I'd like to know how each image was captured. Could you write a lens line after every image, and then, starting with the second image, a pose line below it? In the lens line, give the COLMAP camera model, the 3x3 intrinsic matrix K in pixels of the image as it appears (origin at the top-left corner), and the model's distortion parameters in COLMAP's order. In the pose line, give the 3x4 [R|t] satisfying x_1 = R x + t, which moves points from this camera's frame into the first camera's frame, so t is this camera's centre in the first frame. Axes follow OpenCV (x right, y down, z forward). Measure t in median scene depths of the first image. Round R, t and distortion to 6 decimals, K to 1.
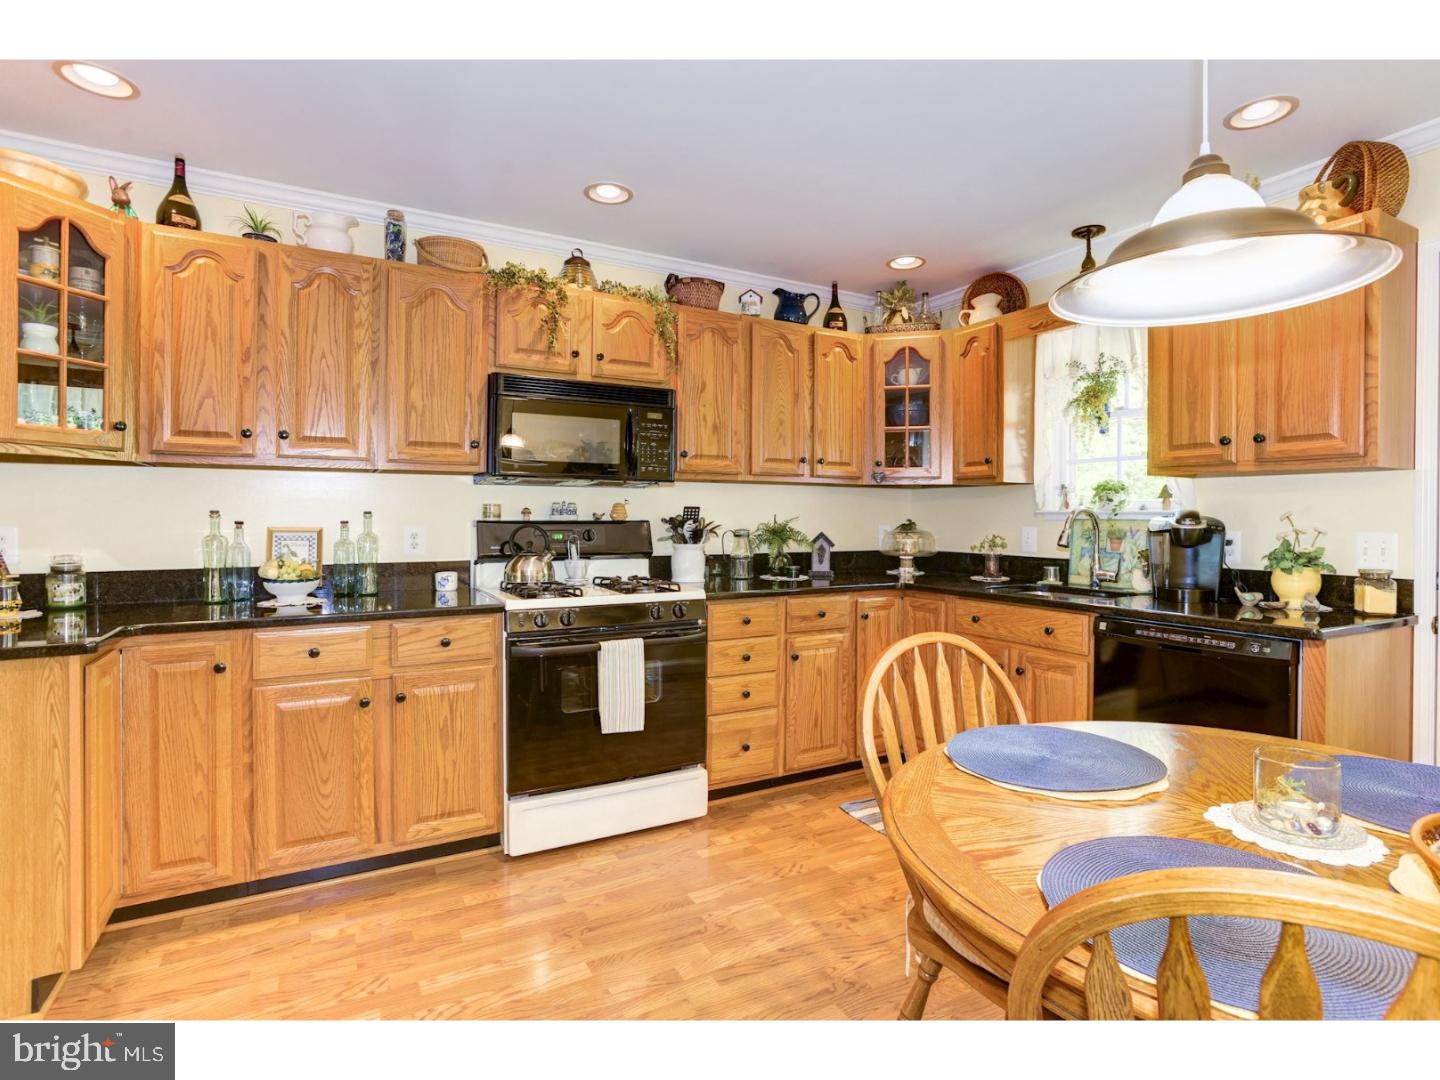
lens RADIAL K [[725.0, 0, 696.9], [0, 725.0, 511.8], [0, 0, 1]] dist [-0.005891, 0.004220]
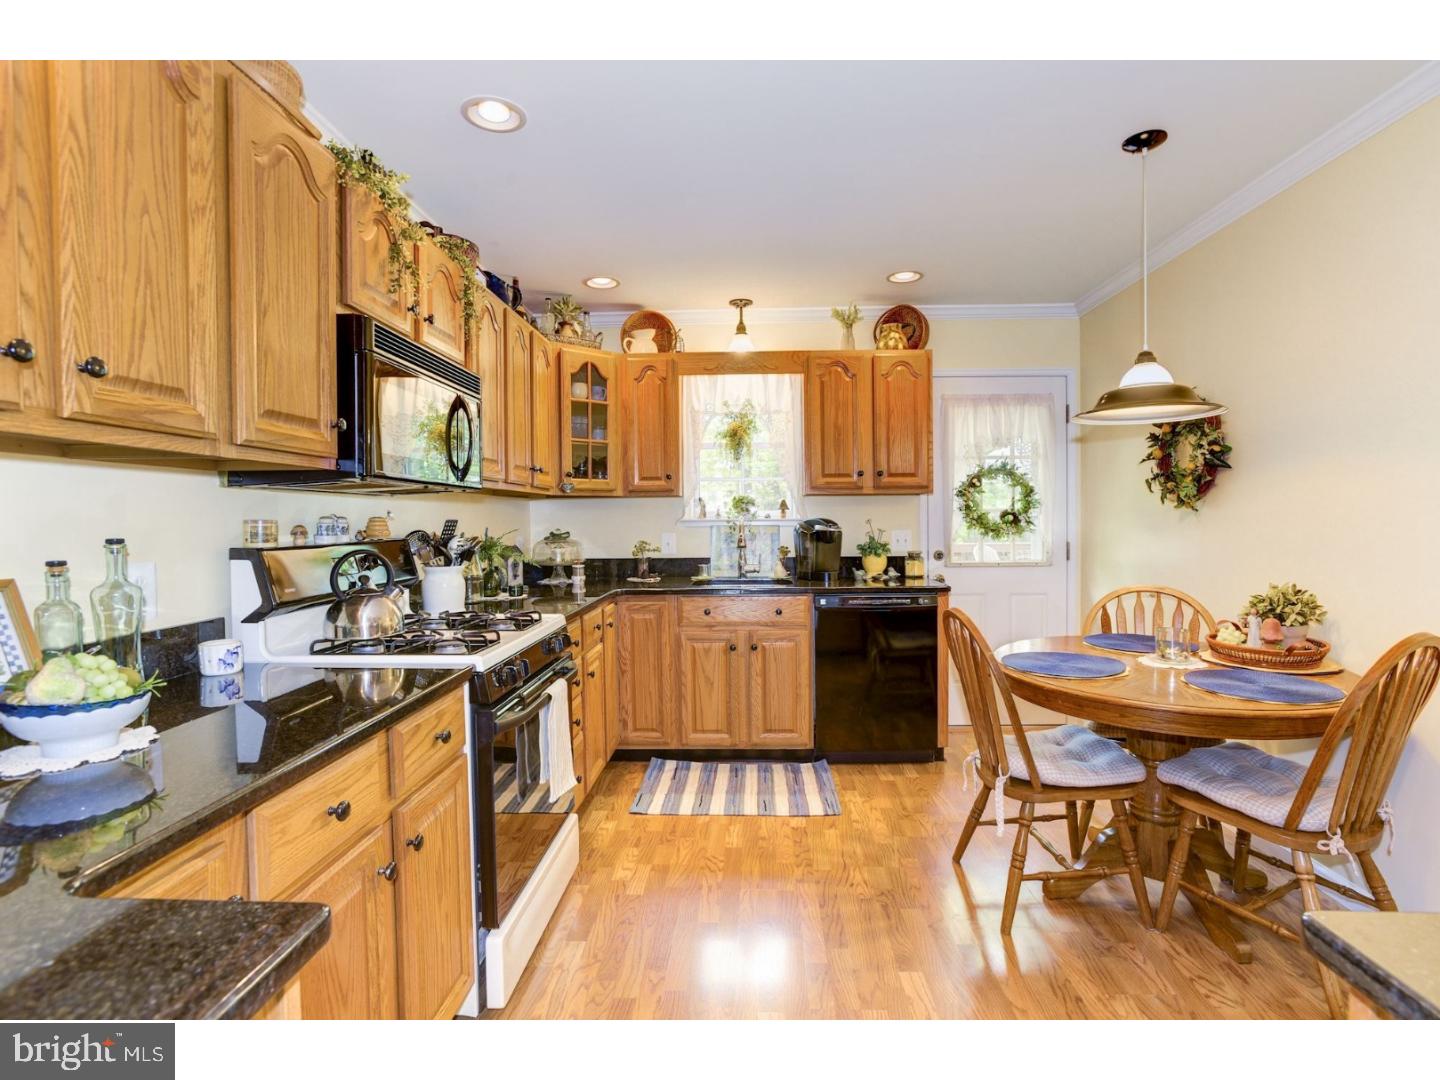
lens RADIAL K [[725.0, 0, 718.3], [0, 725.0, 532.9], [0, 0, 1]] dist [-0.005891, 0.004220]
pose [[0.516513, -0.028101, 0.855818, -0.597071], [0.010296, 0.999593, 0.026608, -0.012119], [-0.856218, -0.004932, 0.516592, 0.359449]]
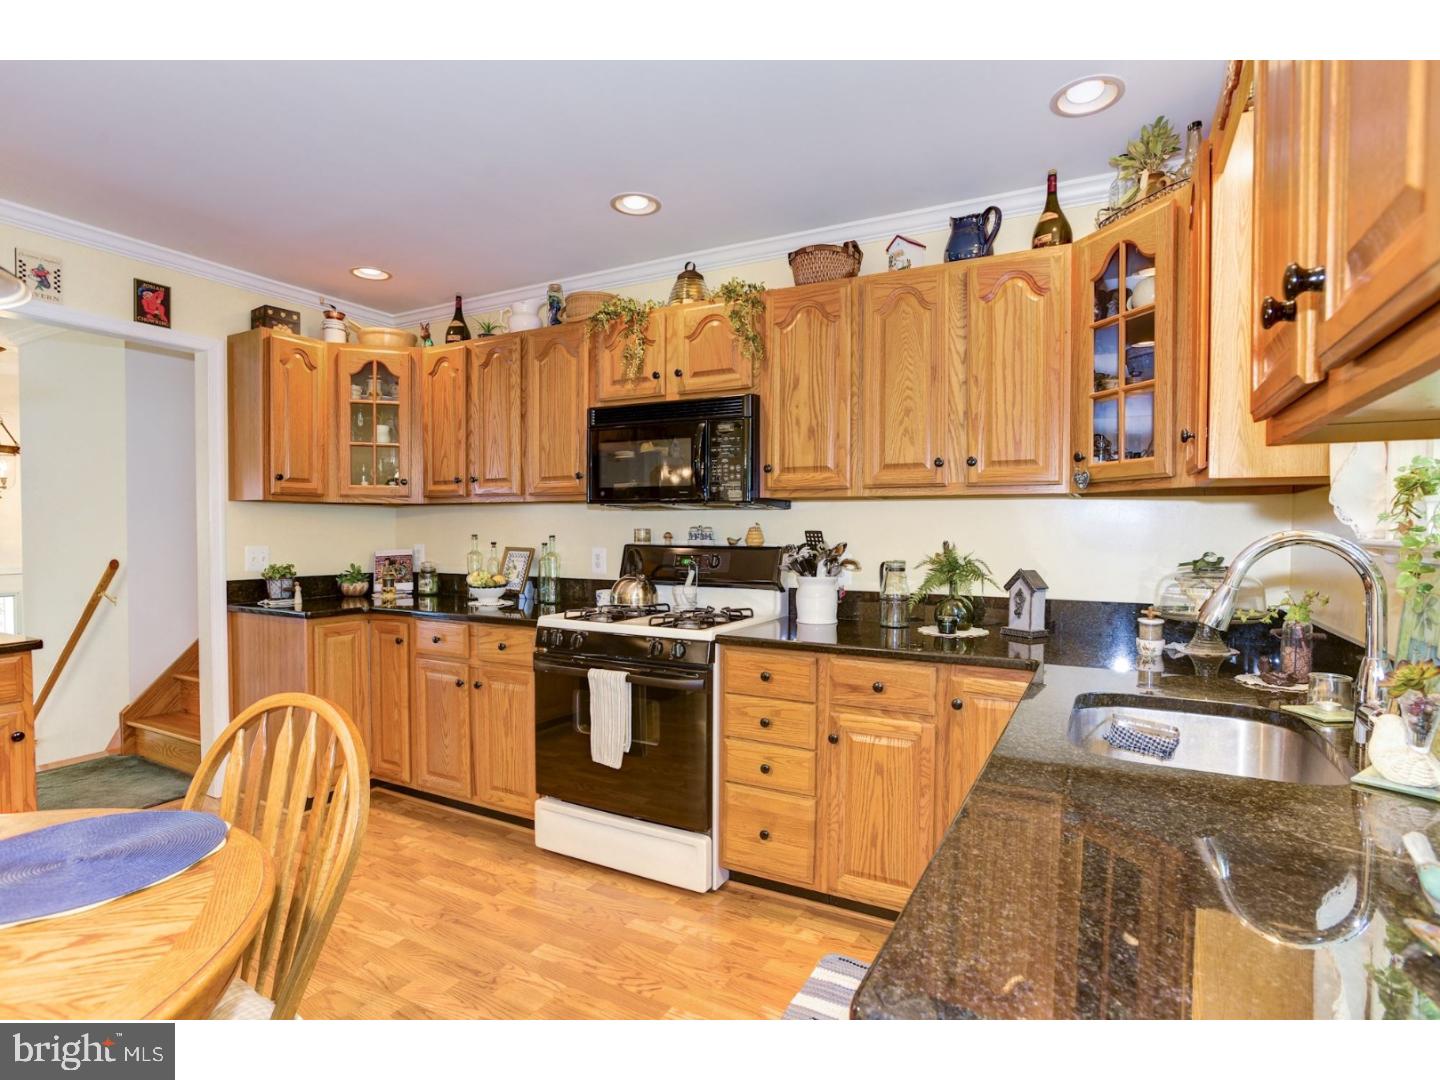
lens RADIAL K [[725.0, 0, 726.5], [0, 725.0, 546.0], [0, 0, 1]] dist [-0.005891, 0.004220]
pose [[0.564632, 0.016759, -0.825172, 0.669917], [-0.000864, 0.999805, 0.019715, -0.006518], [0.825342, -0.010419, 0.564537, 0.502823]]
